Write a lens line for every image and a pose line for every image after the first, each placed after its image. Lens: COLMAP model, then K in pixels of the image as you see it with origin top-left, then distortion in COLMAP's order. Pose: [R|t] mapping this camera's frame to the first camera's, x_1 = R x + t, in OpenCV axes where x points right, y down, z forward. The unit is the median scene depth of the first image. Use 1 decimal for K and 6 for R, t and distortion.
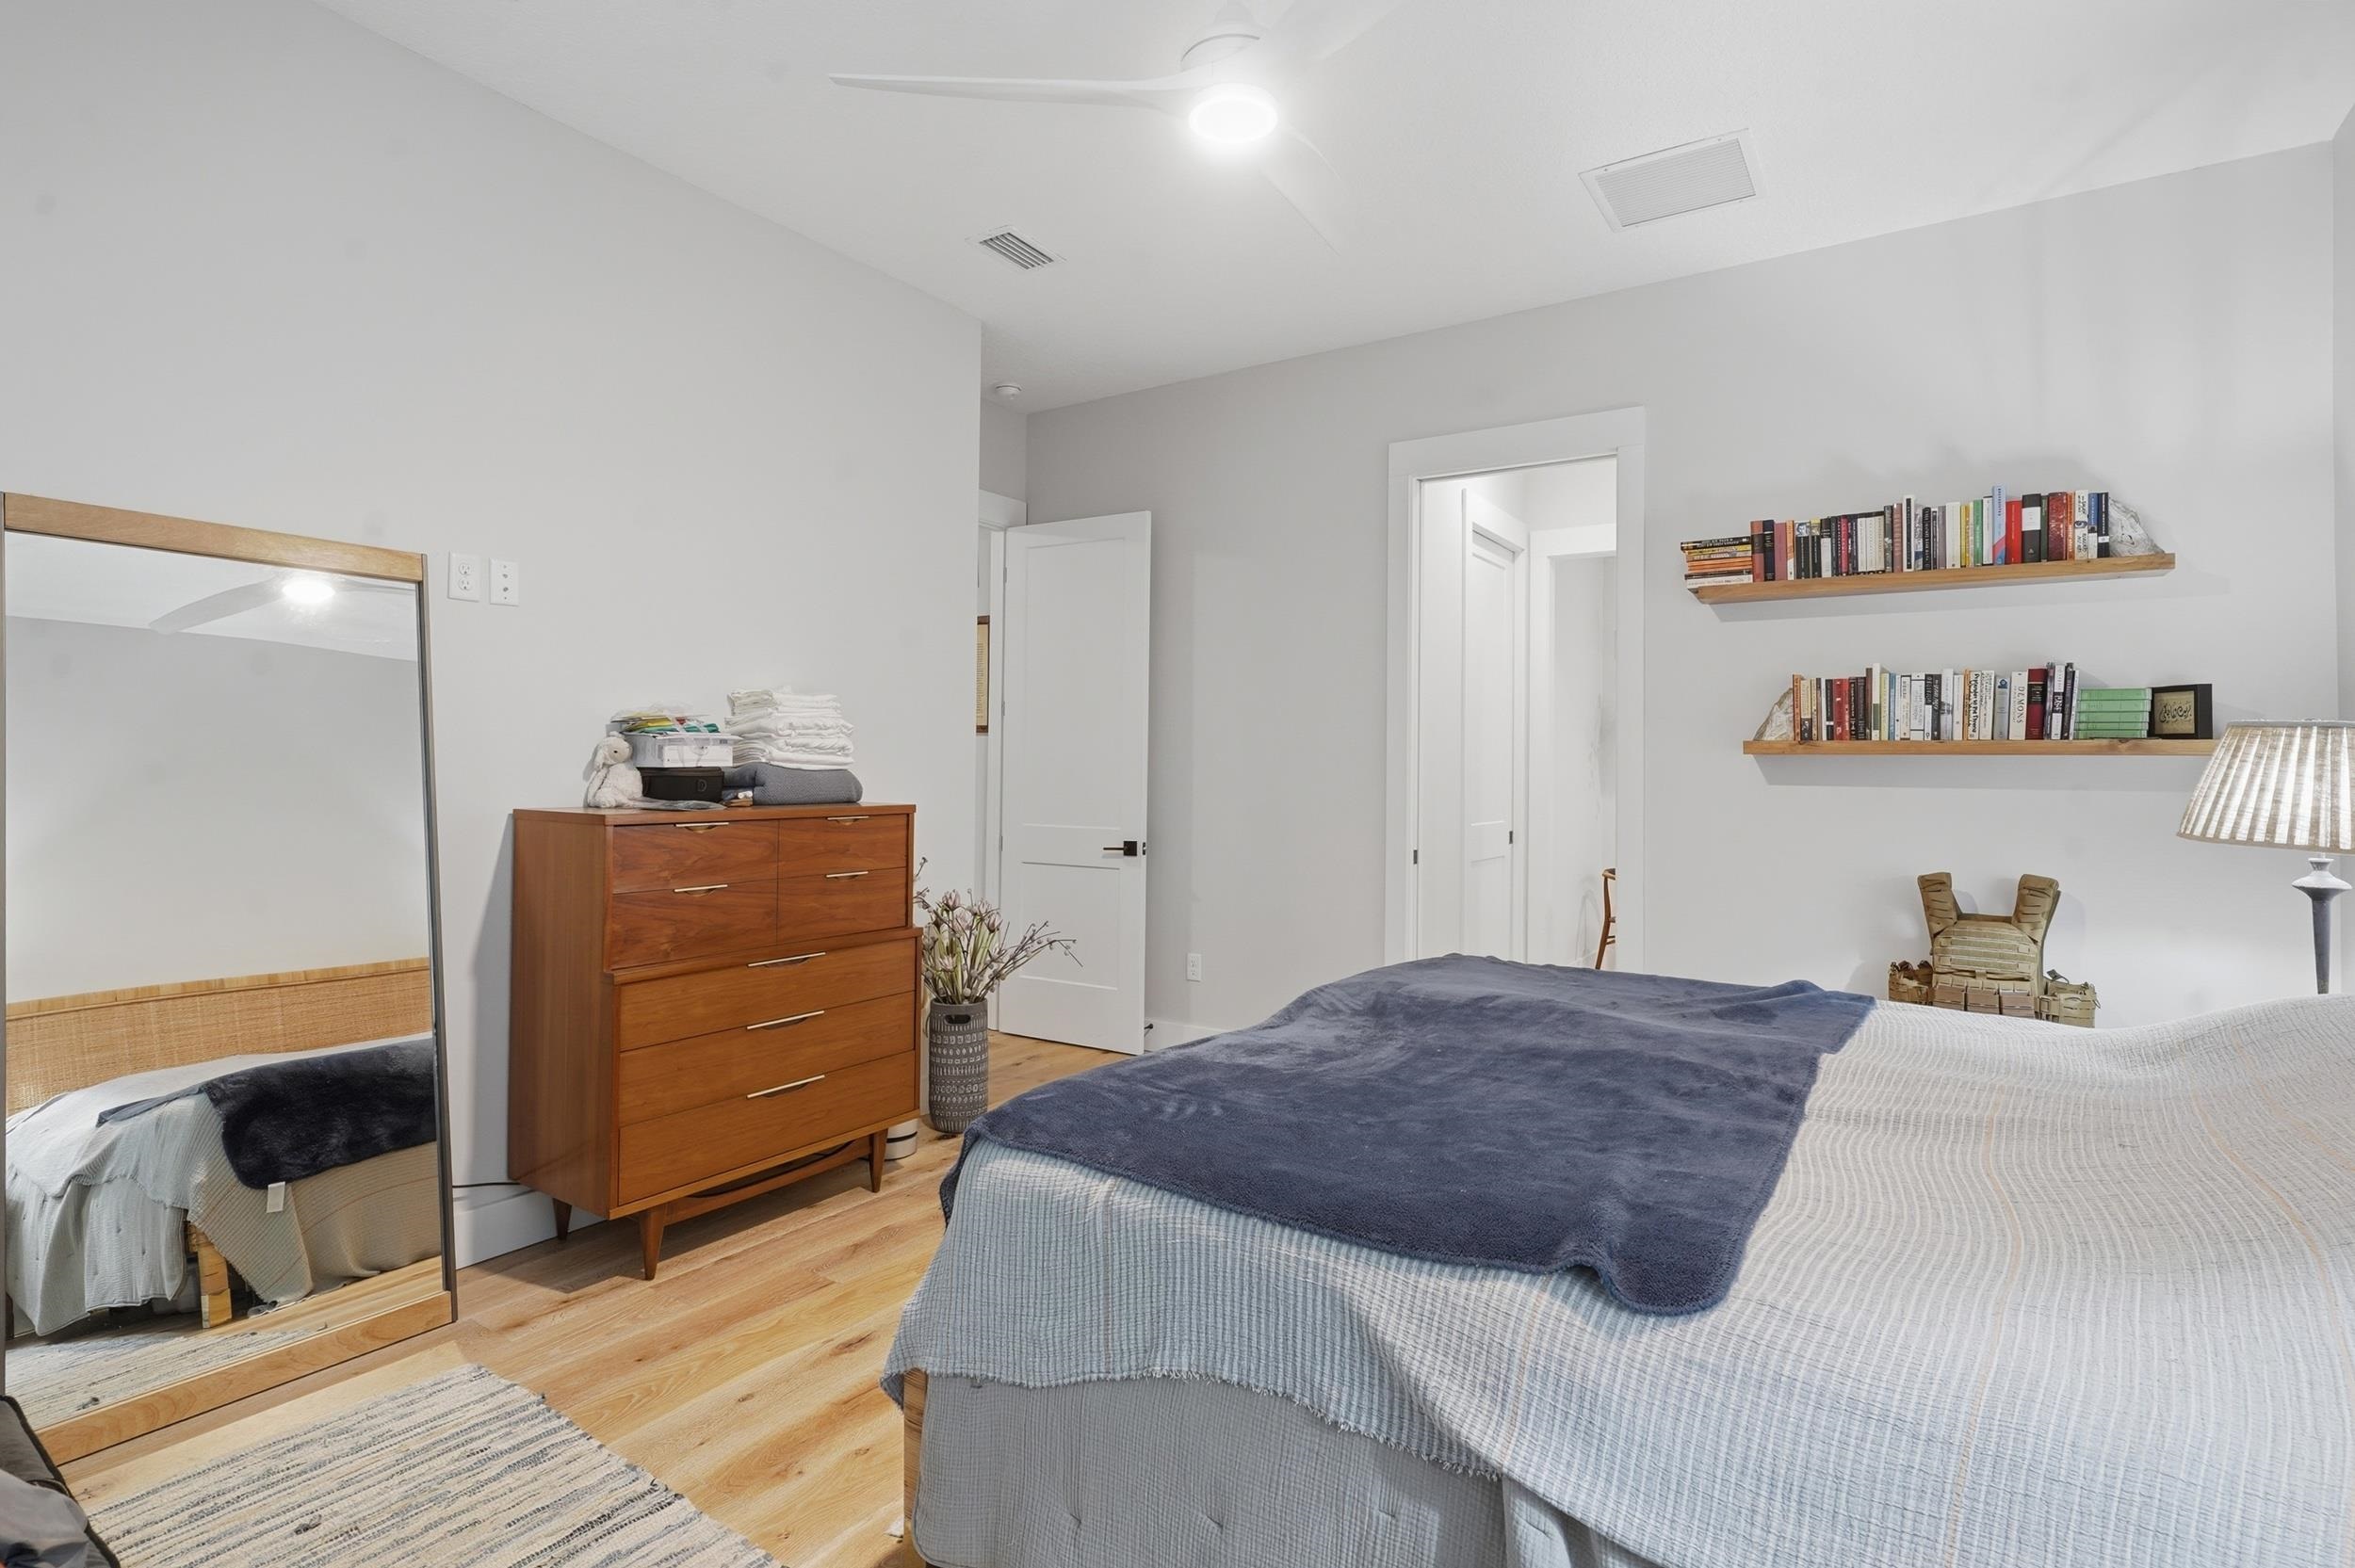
lens RADIAL K [[1140.2, 0, 1175.2], [0, 1140.2, 770.1], [0, 0, 1]] dist [-0.002467, -0.000106]
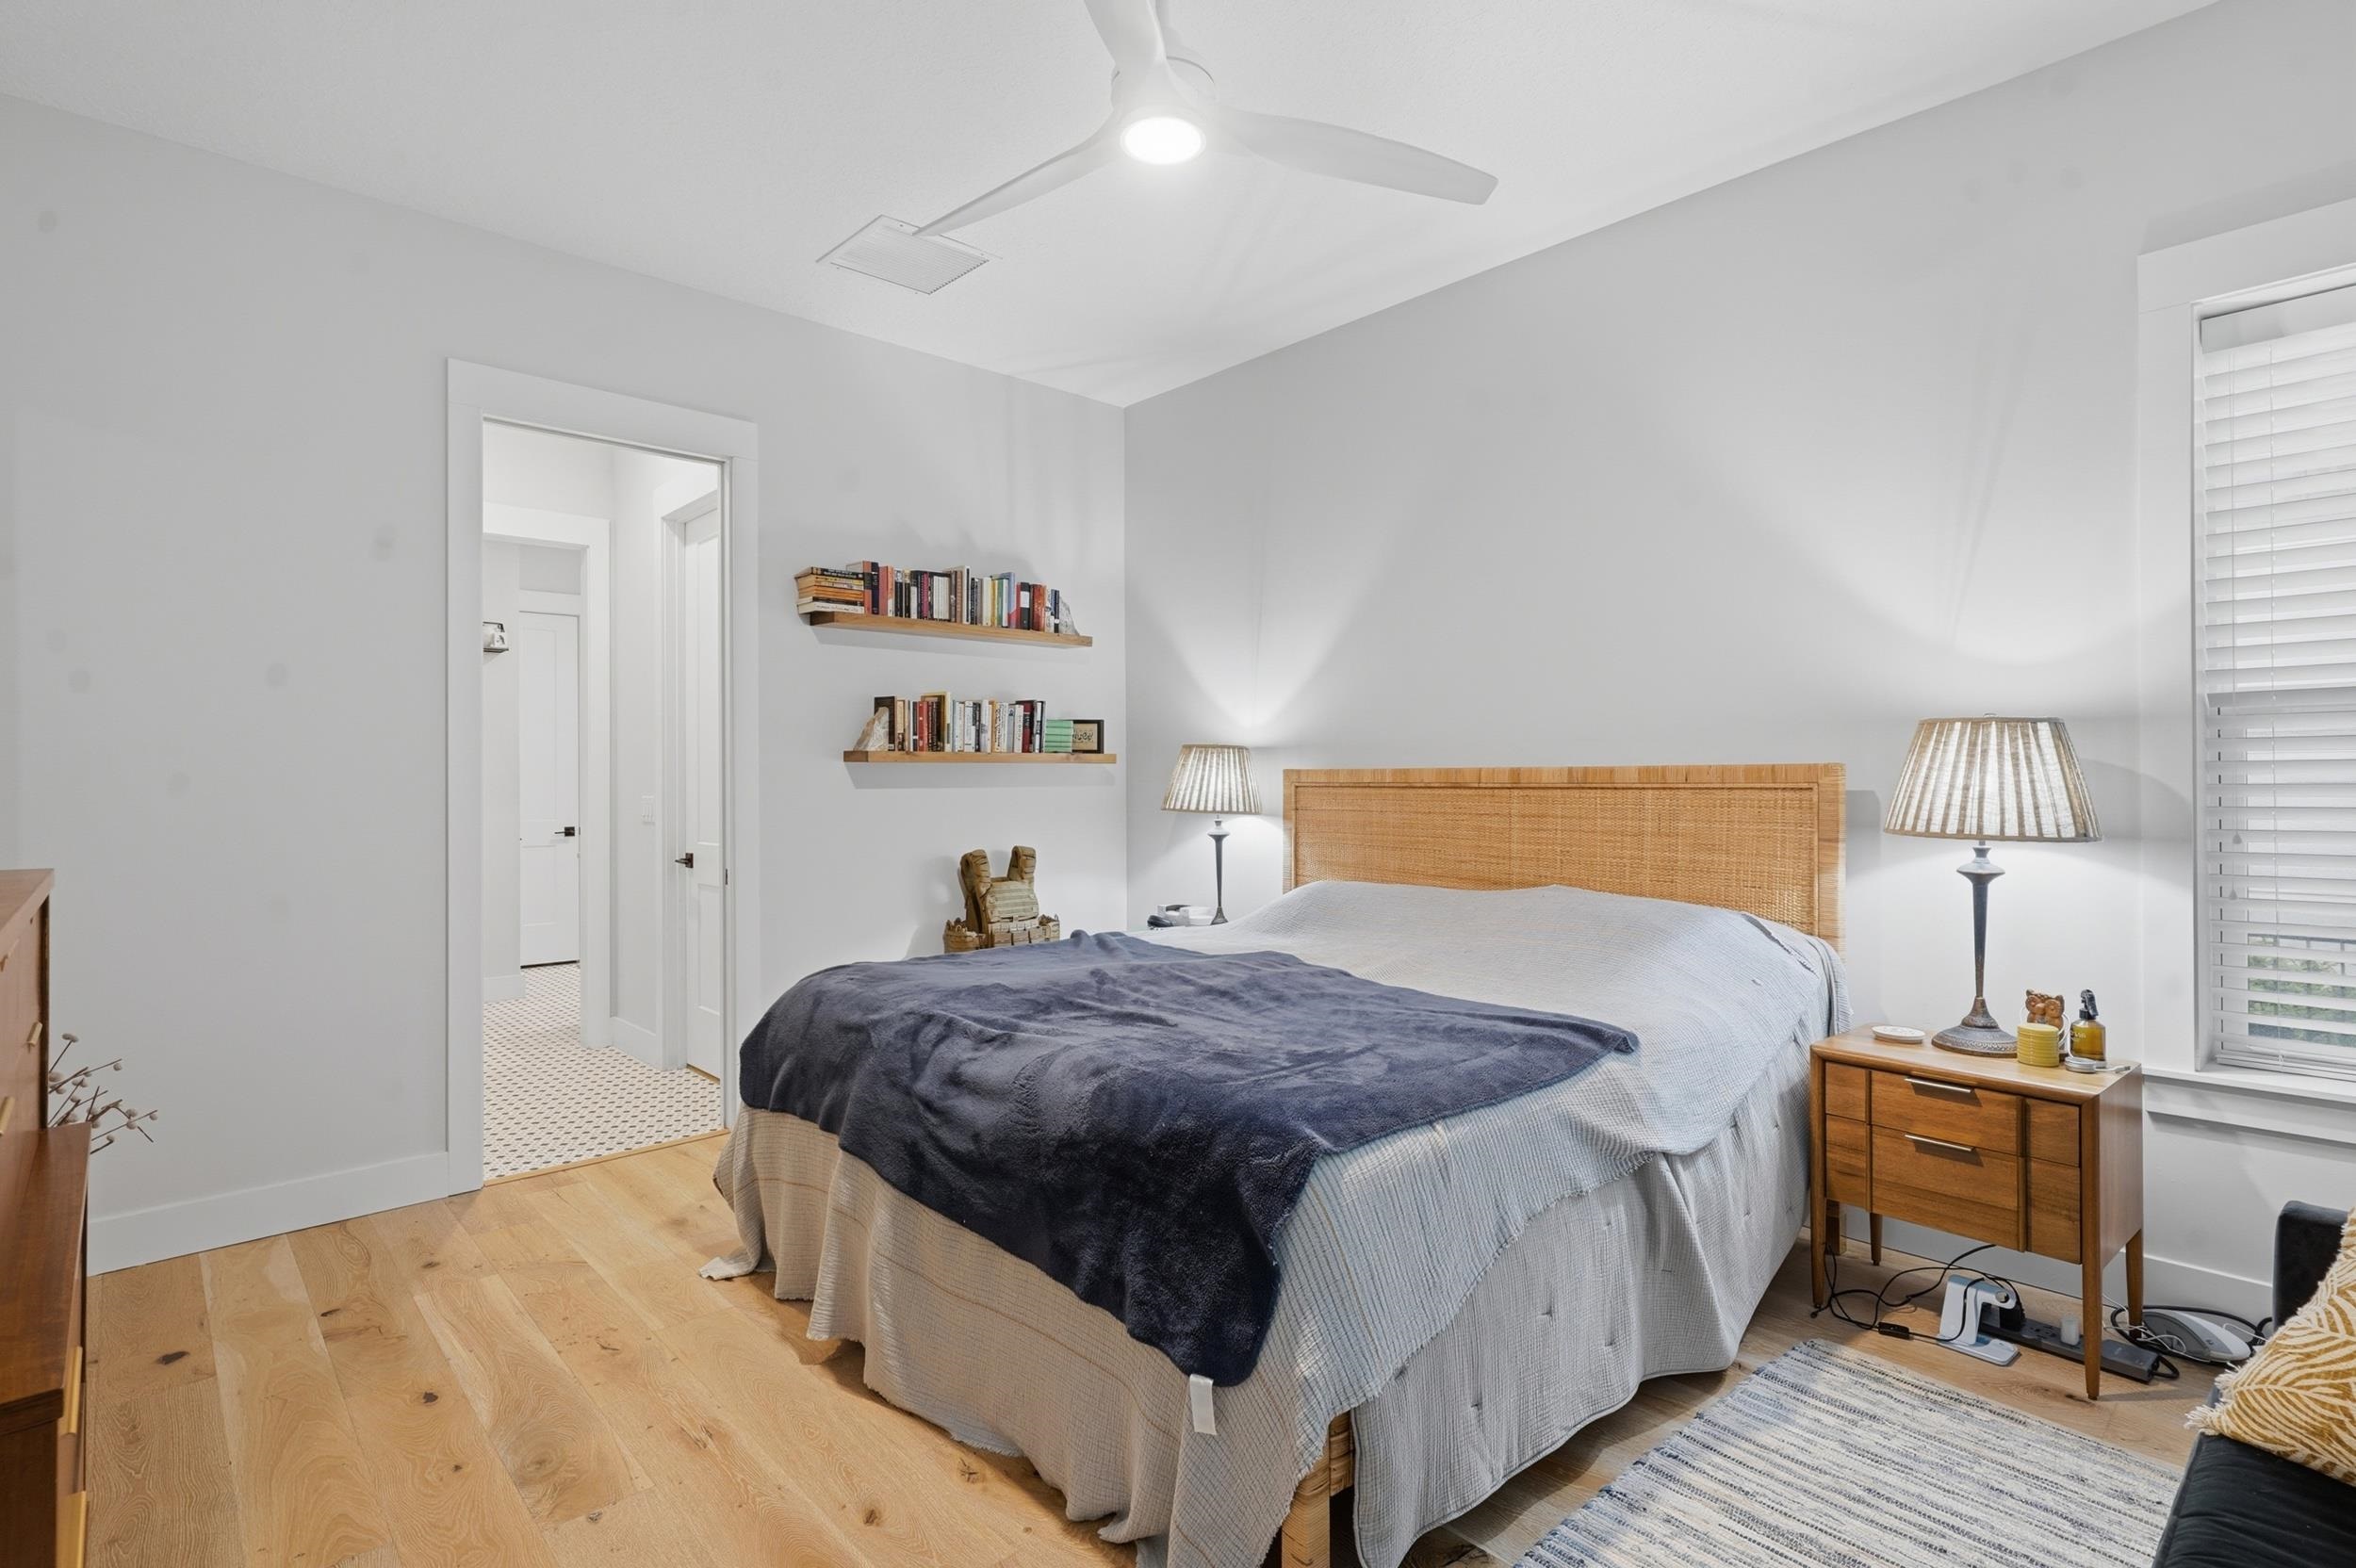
lens RADIAL K [[1140.8, 0, 1174.8], [0, 1140.8, 778.6], [0, 0, 1]] dist [-0.002467, -0.000106]
pose [[0.227775, -0.013758, 0.973616, -0.584540], [0.012660, 0.999858, 0.011167, -0.006600], [-0.973631, 0.009782, 0.227917, 0.458713]]
